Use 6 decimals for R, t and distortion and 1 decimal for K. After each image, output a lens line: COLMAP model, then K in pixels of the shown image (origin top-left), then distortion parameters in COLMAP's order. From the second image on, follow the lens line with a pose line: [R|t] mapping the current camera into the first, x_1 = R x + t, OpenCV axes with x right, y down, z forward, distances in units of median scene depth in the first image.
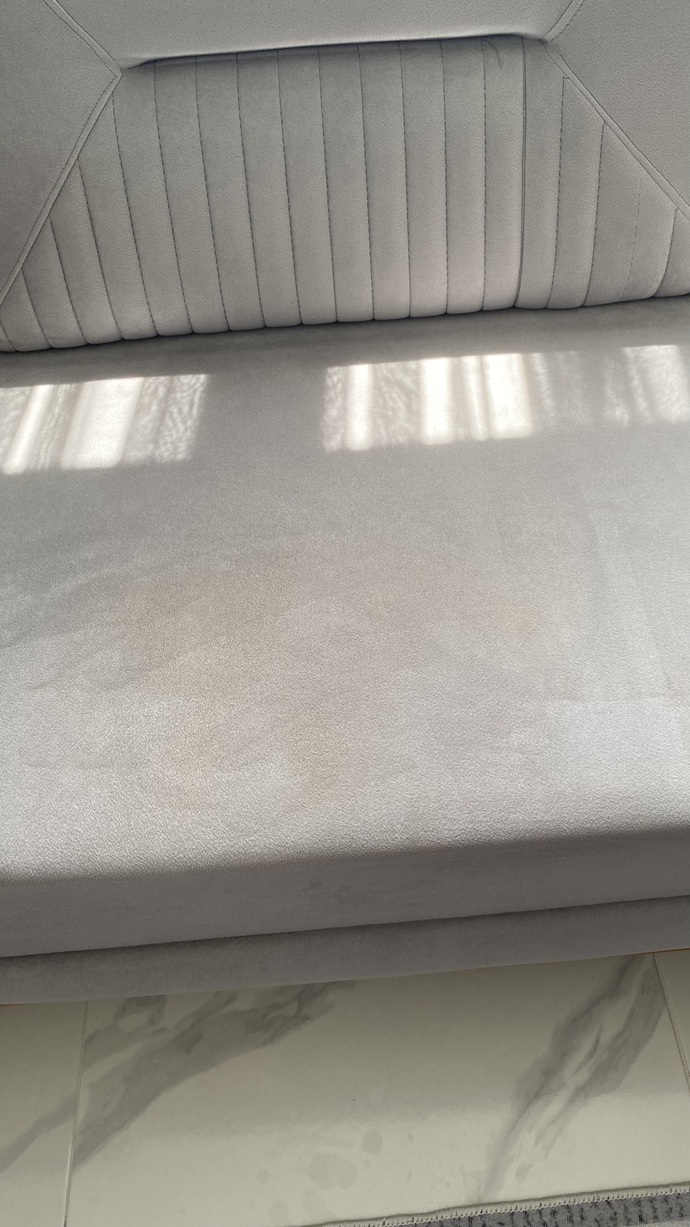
lens RADIAL K [[963.9, 0, 345.0], [0, 963.9, 613.5], [0, 0, 1]] dist [0.076829, -0.189025]
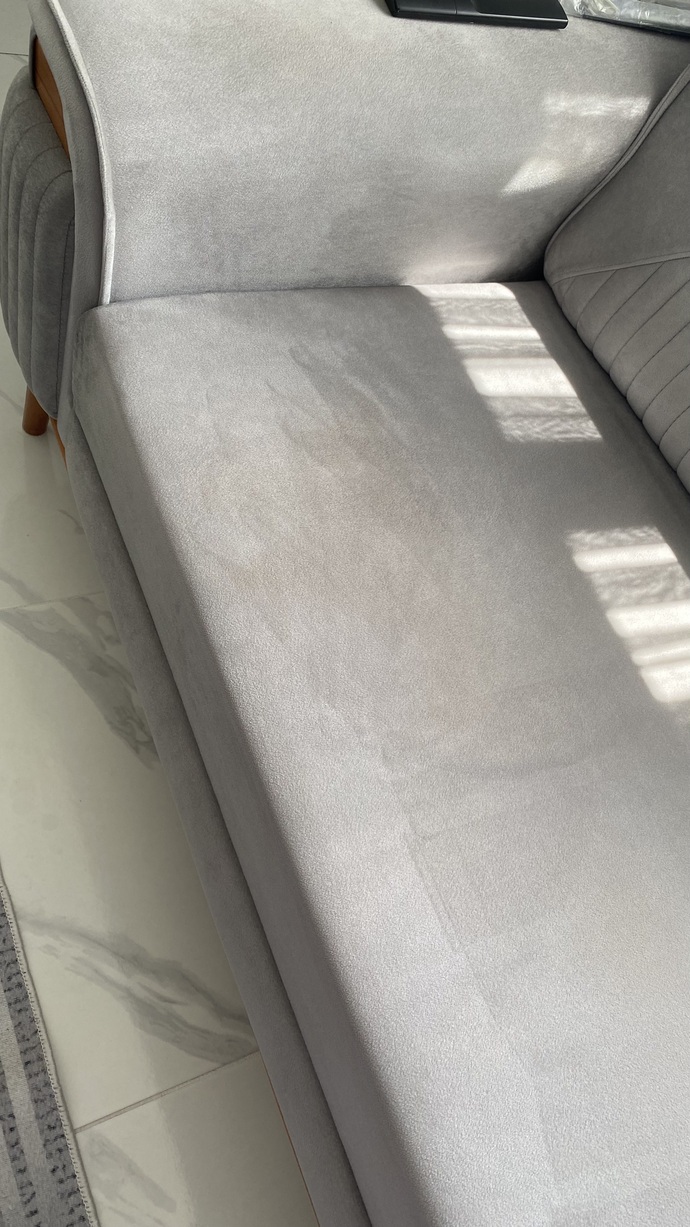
lens RADIAL K [[956.4, 0, 329.2], [0, 956.4, 612.8], [0, 0, 1]] dist [0.115212, -0.345825]
pose [[0.296012, 0.867664, -0.399420, 0.389906], [-0.898527, 0.394814, 0.191757, -0.099054], [0.324077, 0.302127, 0.896489, -0.040688]]
